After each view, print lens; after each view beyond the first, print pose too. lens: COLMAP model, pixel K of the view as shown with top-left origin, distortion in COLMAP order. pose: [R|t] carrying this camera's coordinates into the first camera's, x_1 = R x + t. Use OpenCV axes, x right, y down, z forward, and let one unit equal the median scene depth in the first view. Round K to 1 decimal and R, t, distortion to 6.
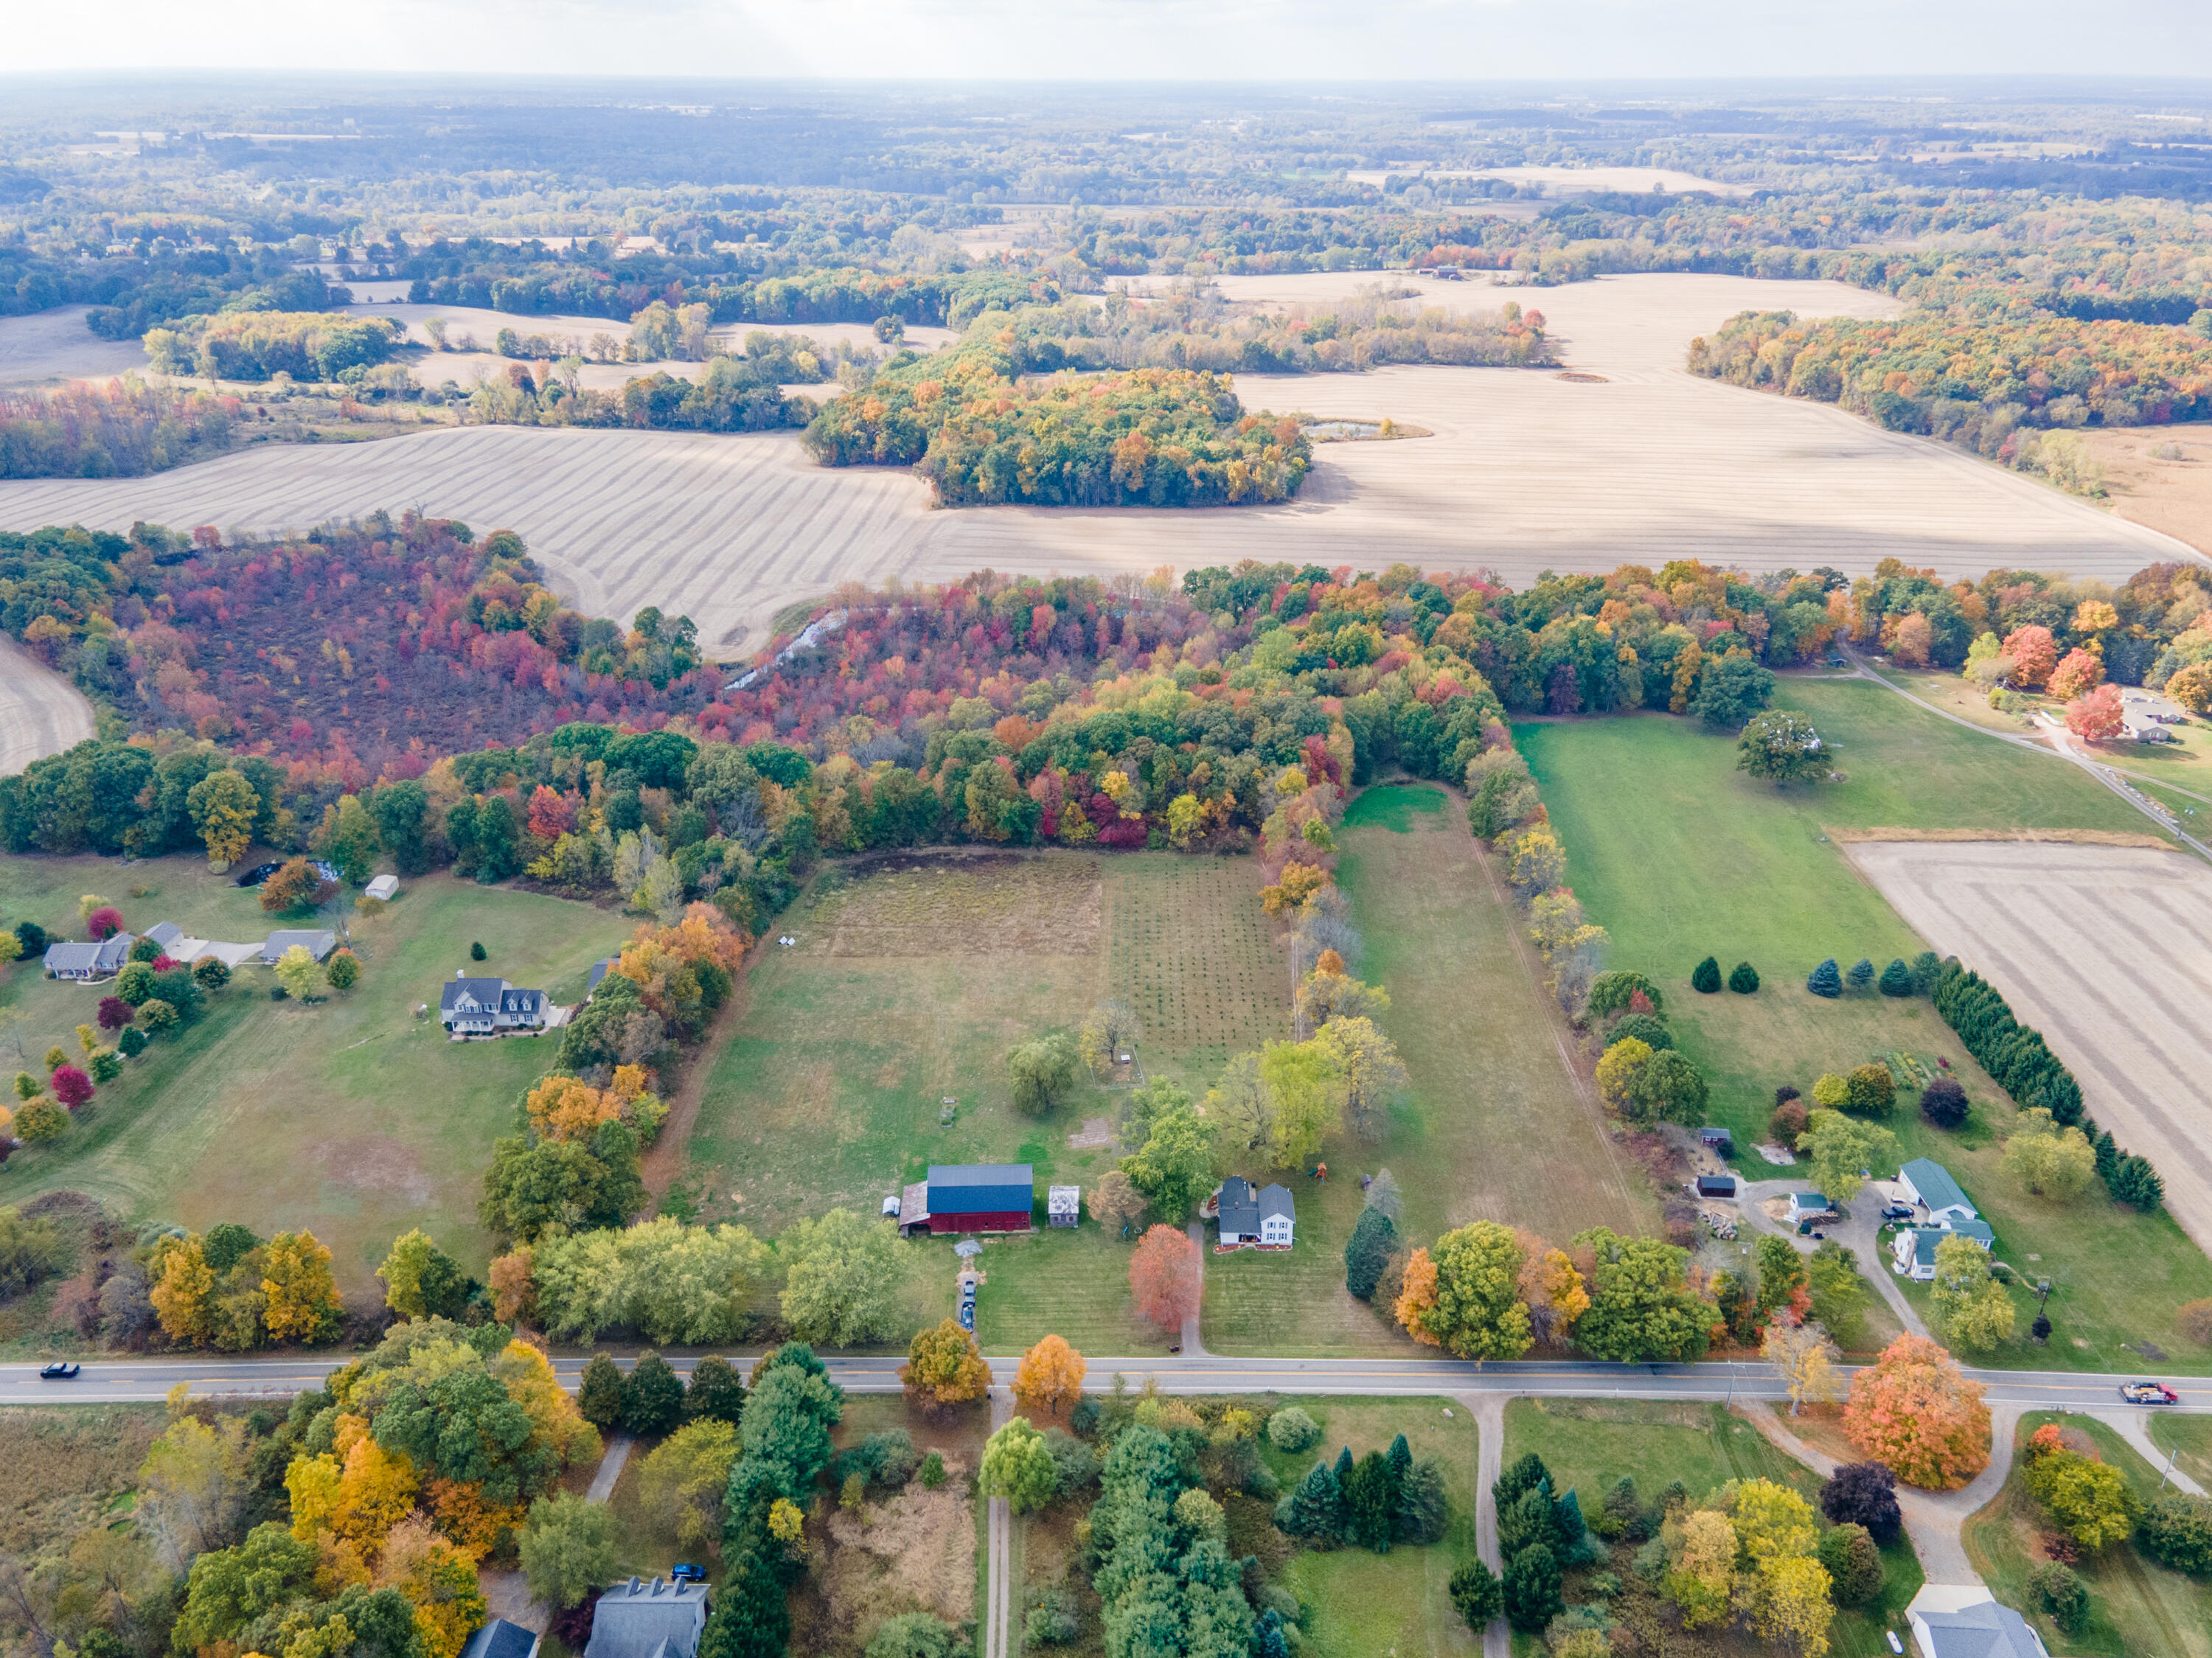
lens RADIAL K [[1623.2, 0, 1108.1], [0, 1623.2, 842.3], [0, 0, 1]] dist [-0.019231, 0.101505]
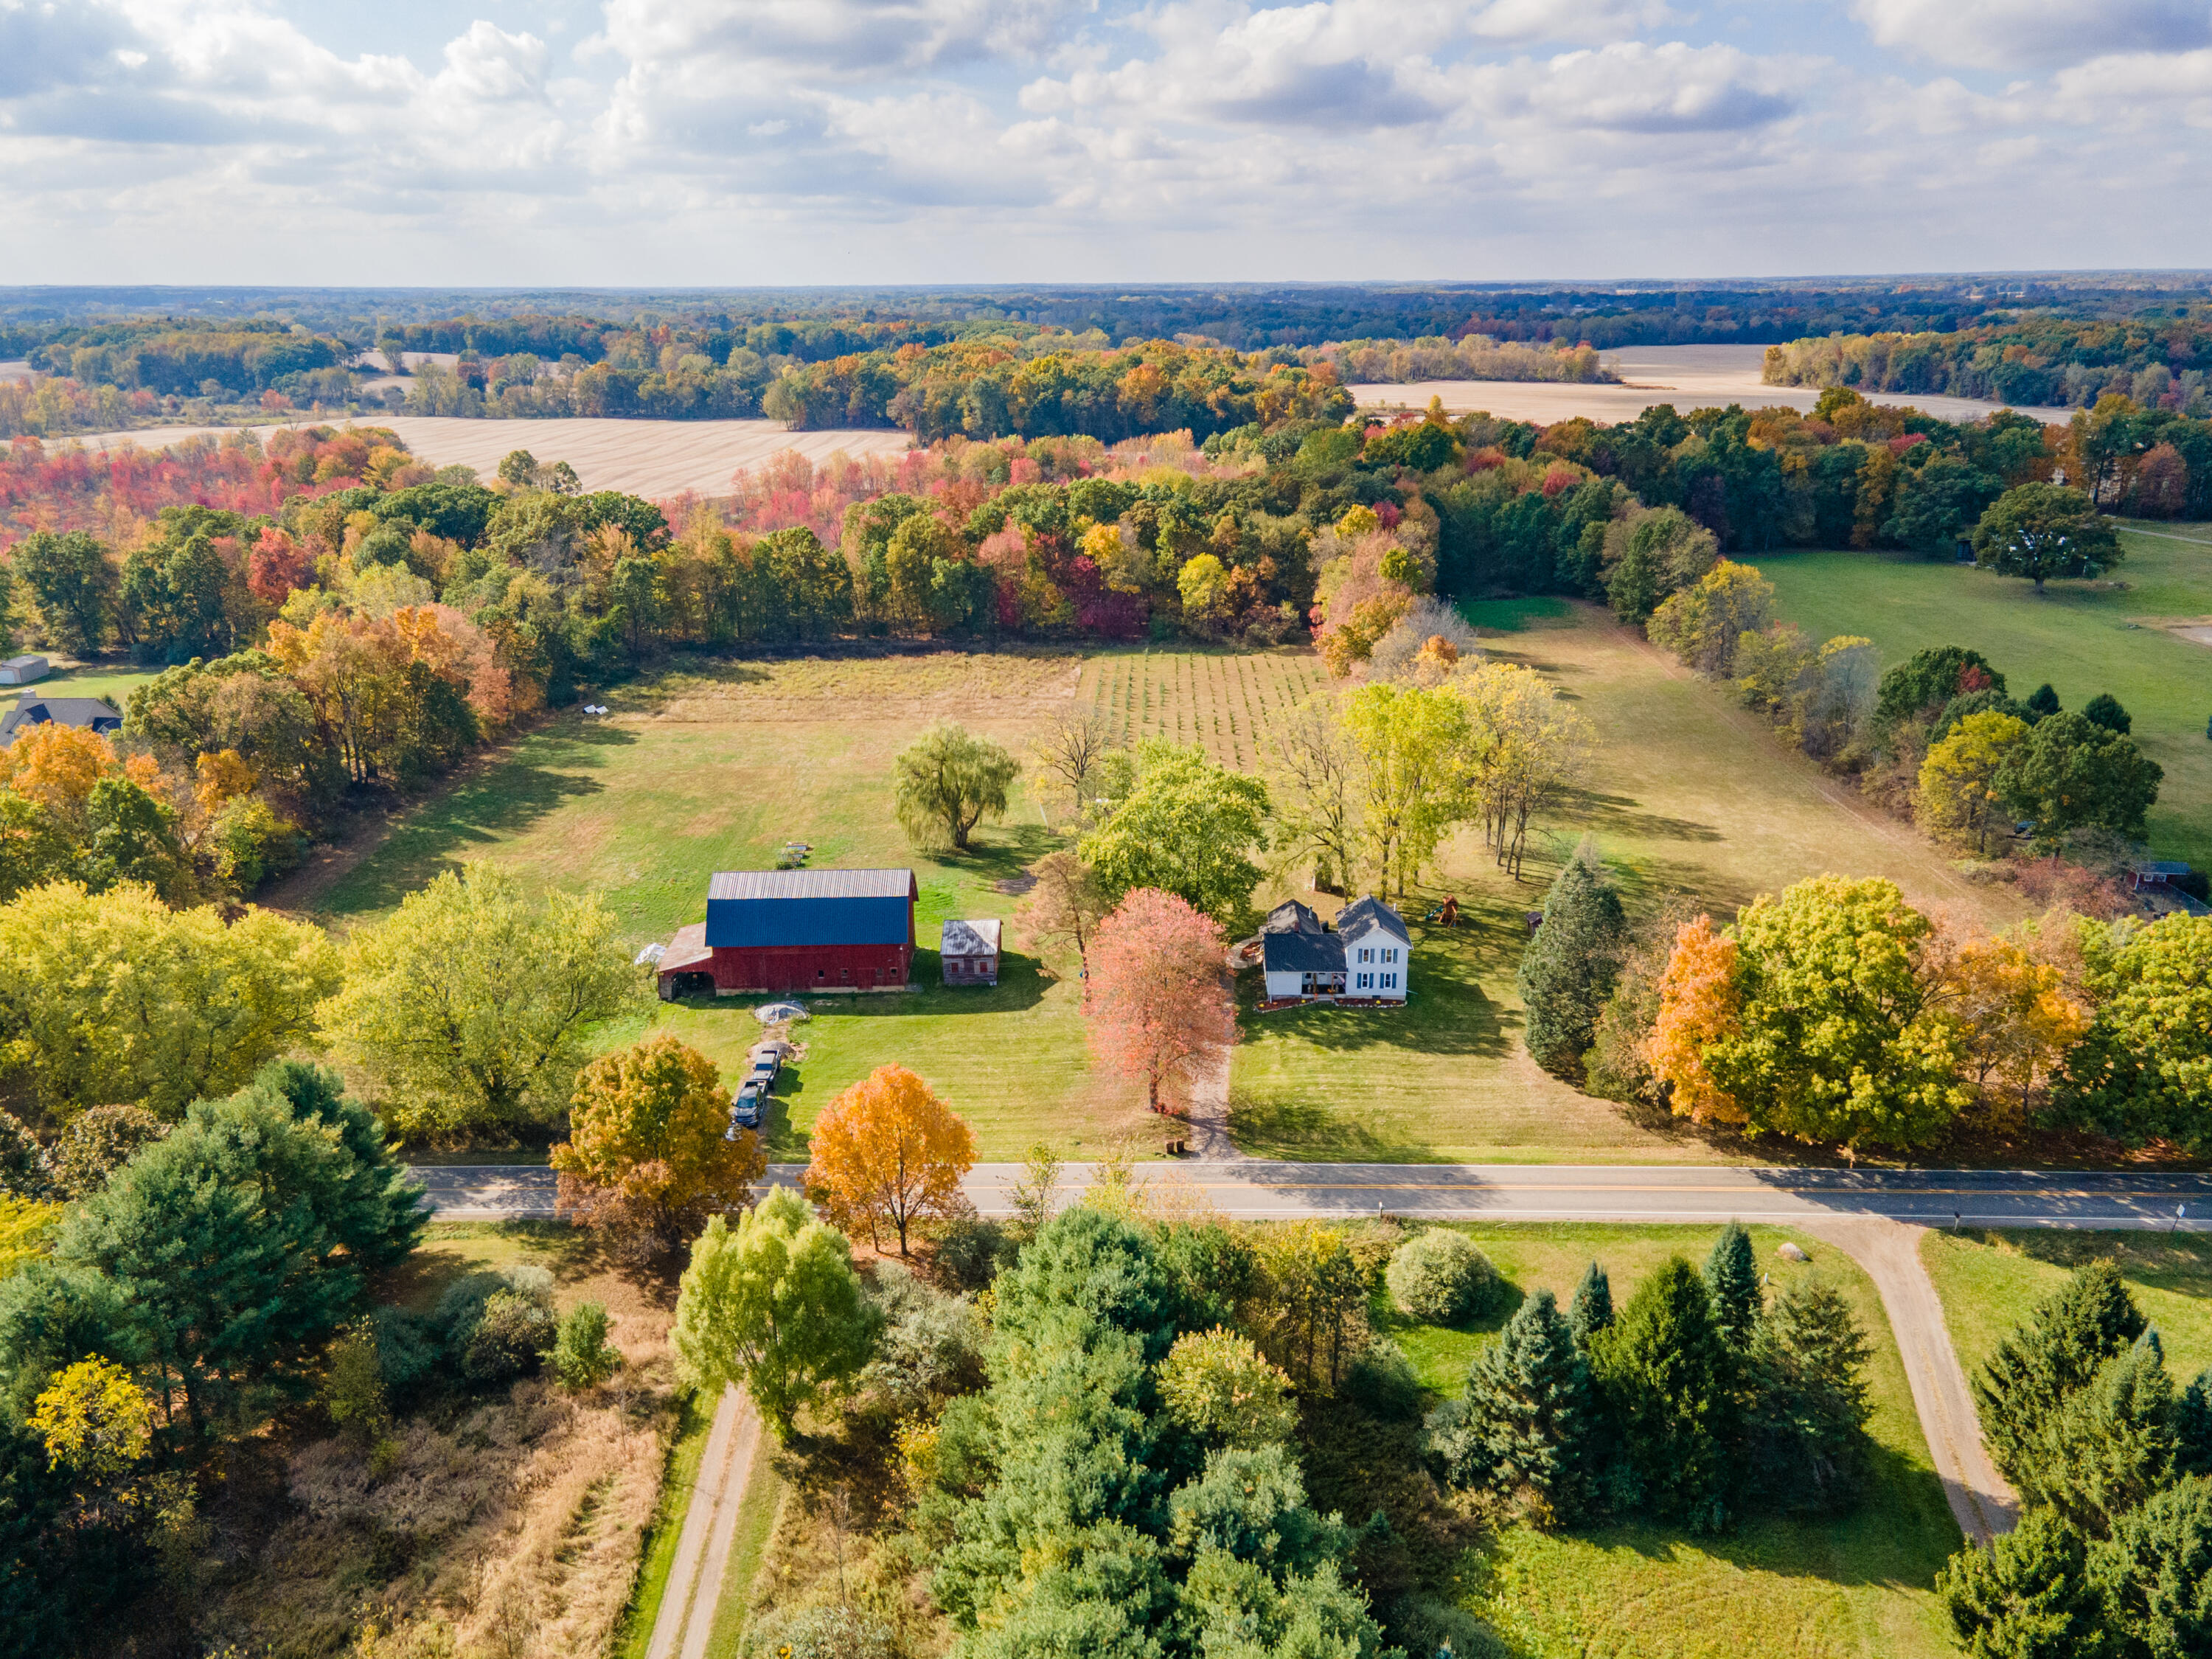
lens RADIAL K [[1623.3, 0, 1108.1], [0, 1623.3, 842.8], [0, 0, 1]] dist [-0.019231, 0.101505]
pose [[0.999834, -0.004243, -0.017729, 0.011625], [0.002188, 0.993434, -0.114386, 0.106244], [0.018098, 0.114328, 0.993278, 0.198792]]
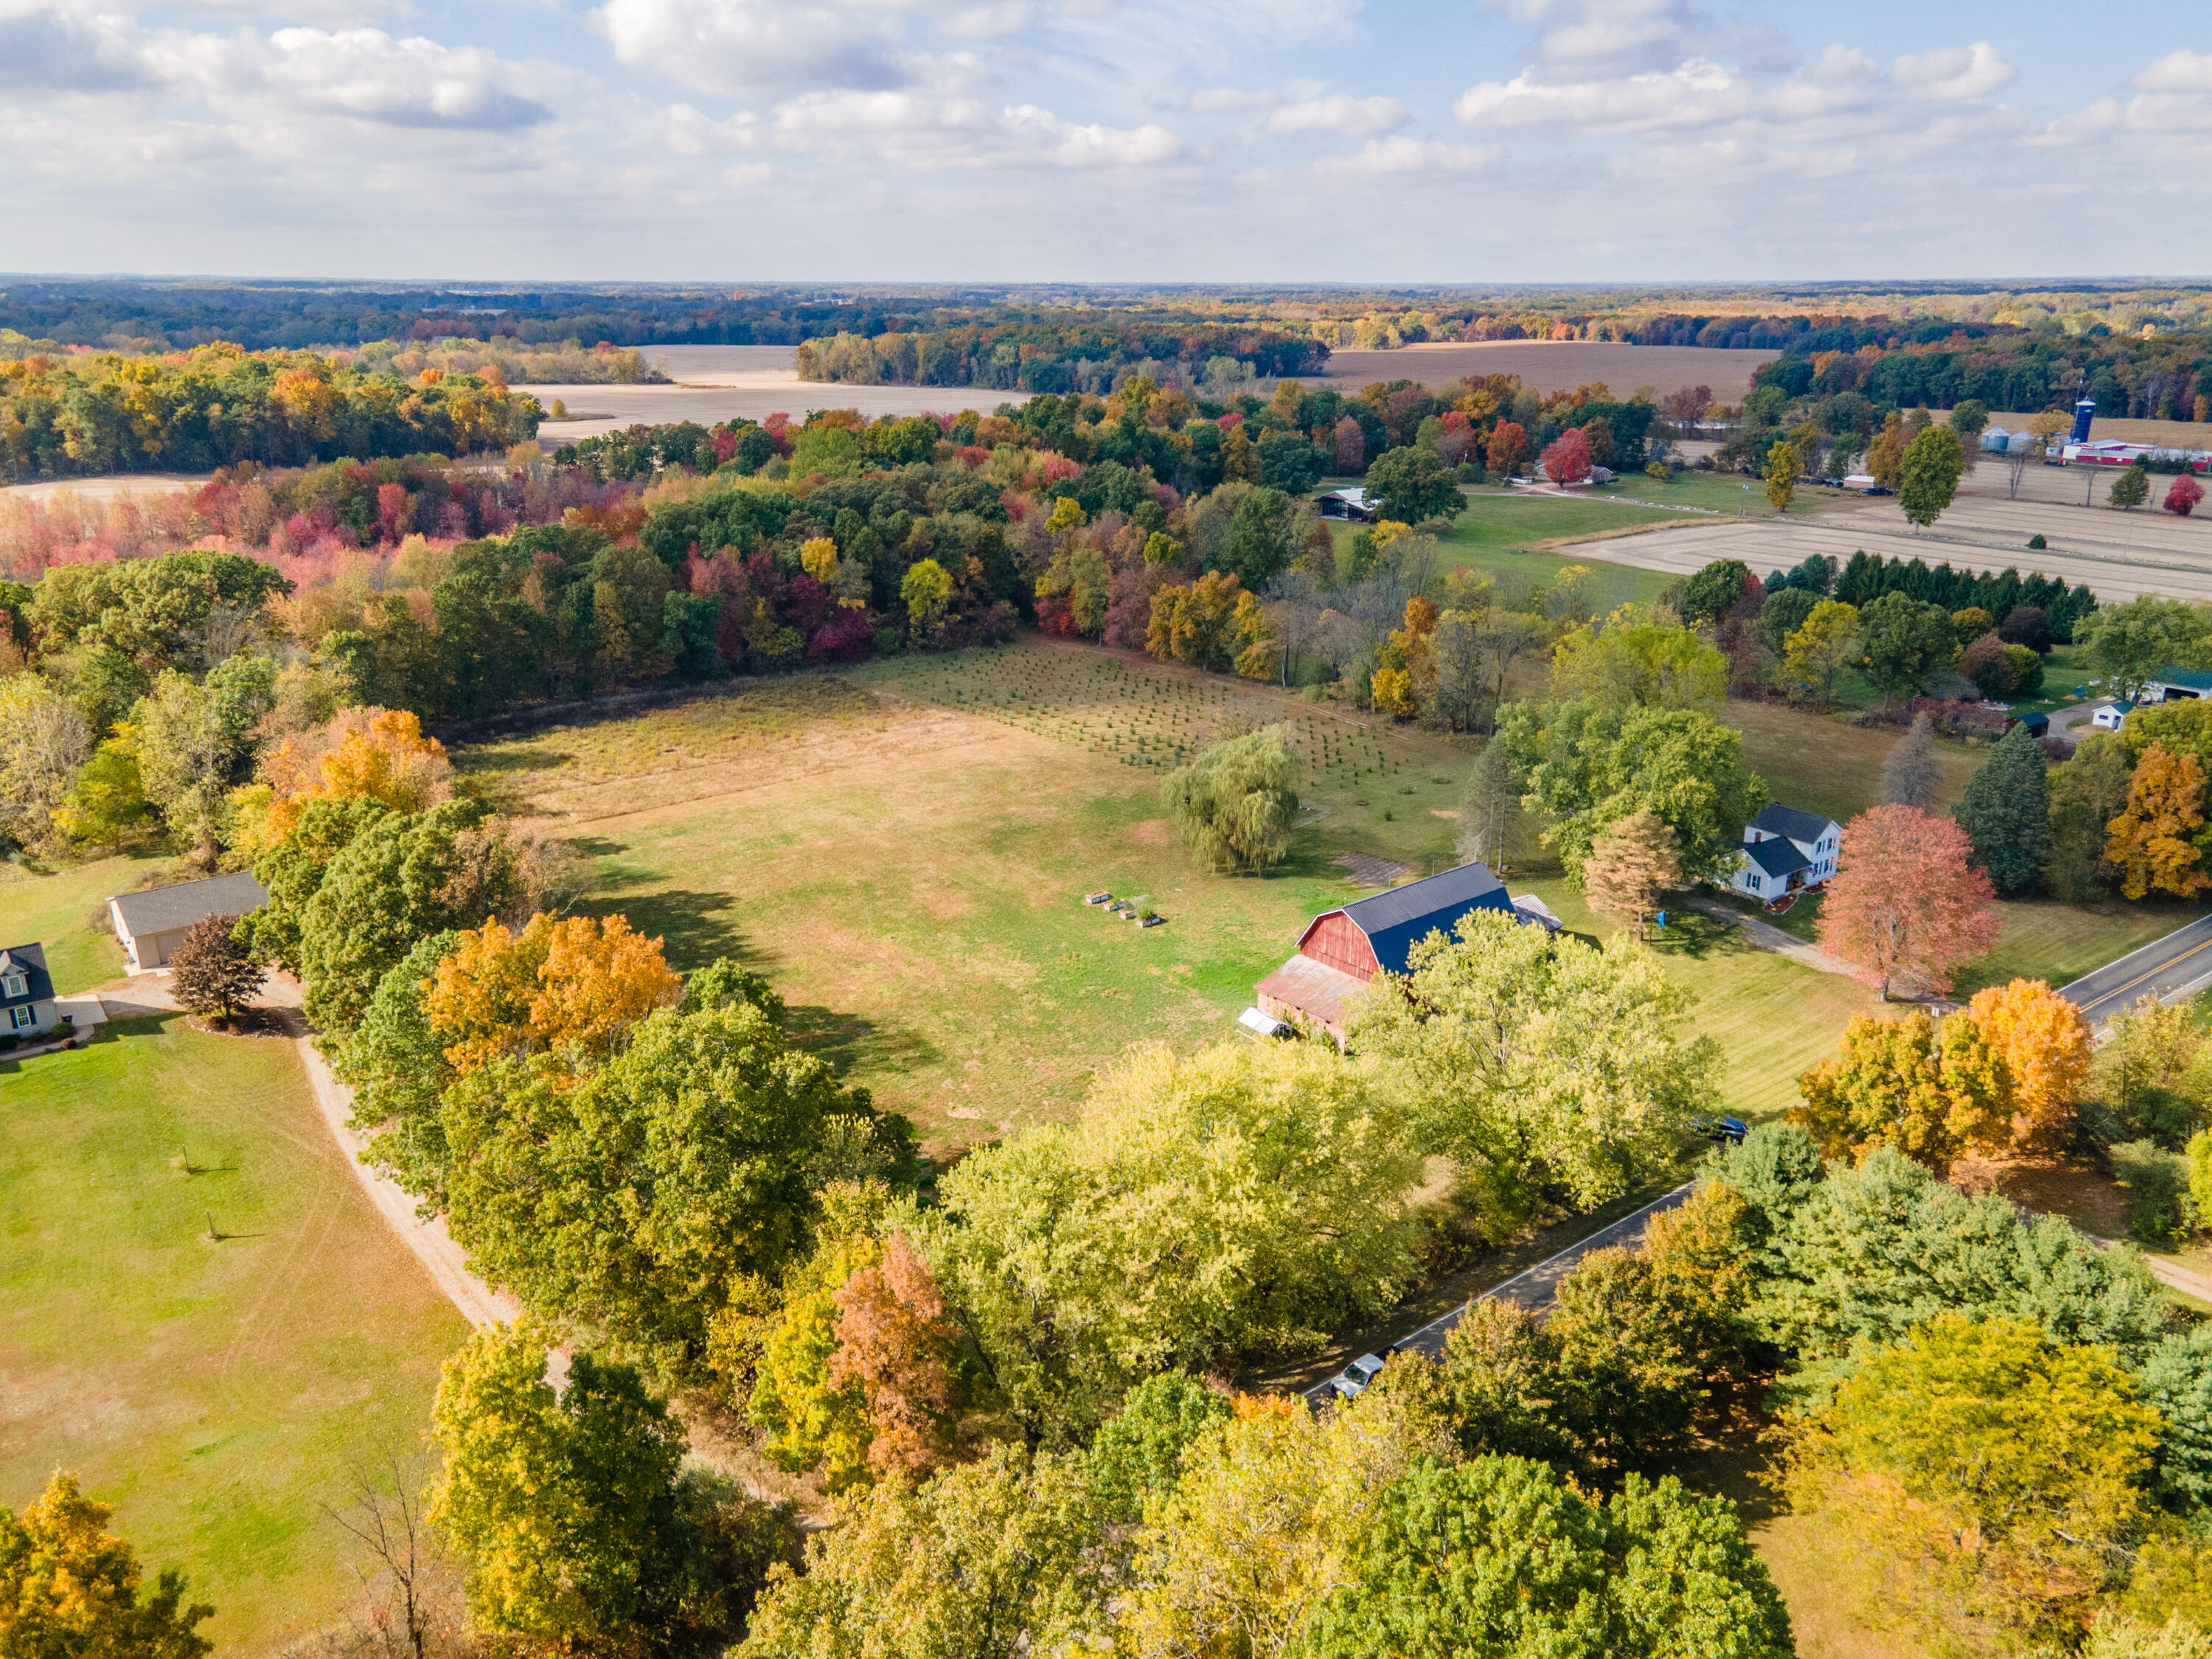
lens RADIAL K [[1651.5, 0, 1104.3], [0, 1651.5, 839.9], [0, 0, 1]] dist [-0.010493, 0.086662]
pose [[0.789434, -0.198898, 0.580718, -0.187555], [0.266961, 0.963141, -0.033030, 0.074901], [-0.552744, 0.181104, 0.813434, 0.267546]]
